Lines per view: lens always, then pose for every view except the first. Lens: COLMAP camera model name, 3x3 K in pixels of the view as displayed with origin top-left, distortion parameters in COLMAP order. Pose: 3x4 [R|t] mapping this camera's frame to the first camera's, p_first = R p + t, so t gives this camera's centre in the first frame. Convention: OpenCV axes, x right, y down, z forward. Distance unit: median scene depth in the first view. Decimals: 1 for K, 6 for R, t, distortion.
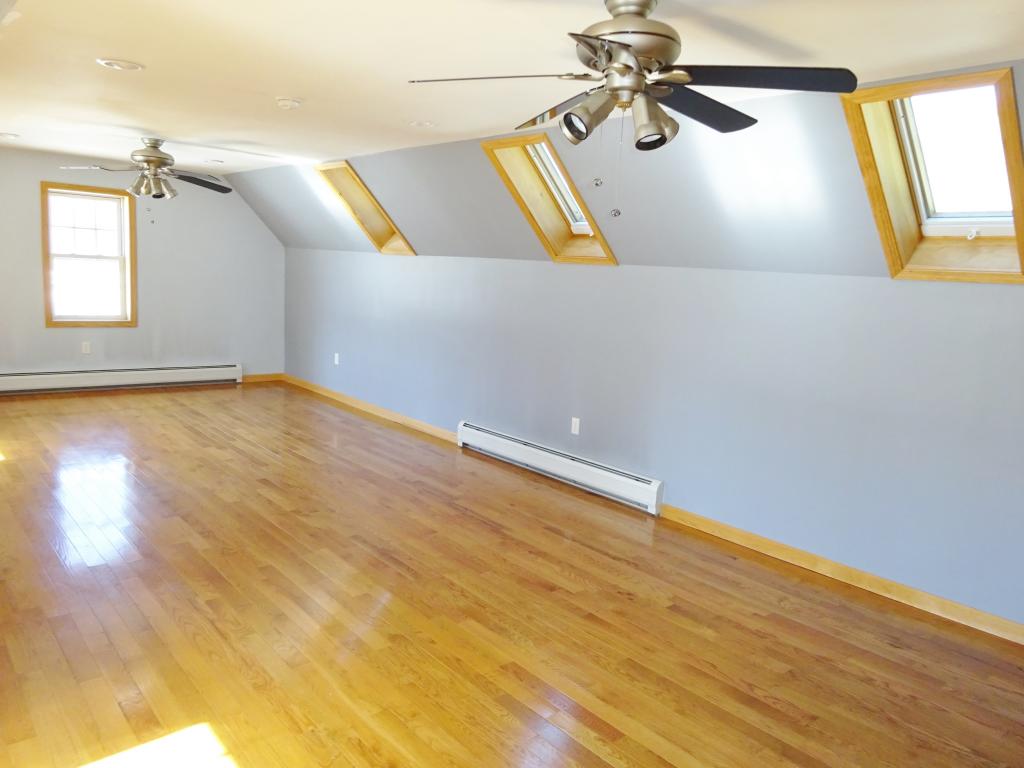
lens RADIAL K [[747.0, 0, 512.0], [0, 747.0, 384.0], [0, 0, 1]] dist [0.001766, -0.003458]
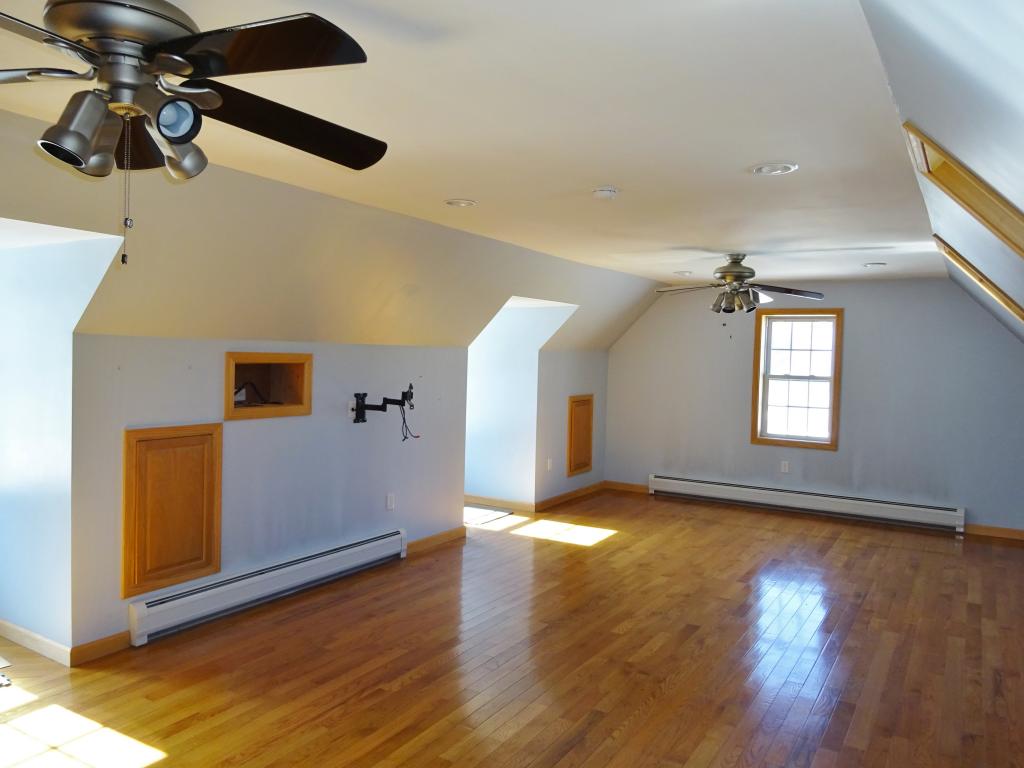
lens RADIAL K [[747.0, 0, 512.0], [0, 747.0, 384.0], [0, 0, 1]] dist [0.001766, -0.003458]
pose [[0.312133, -0.015468, -0.949912, 0.350242], [-0.152855, 0.986023, -0.066282, -0.046857], [0.937661, 0.165888, 0.305406, 0.432254]]
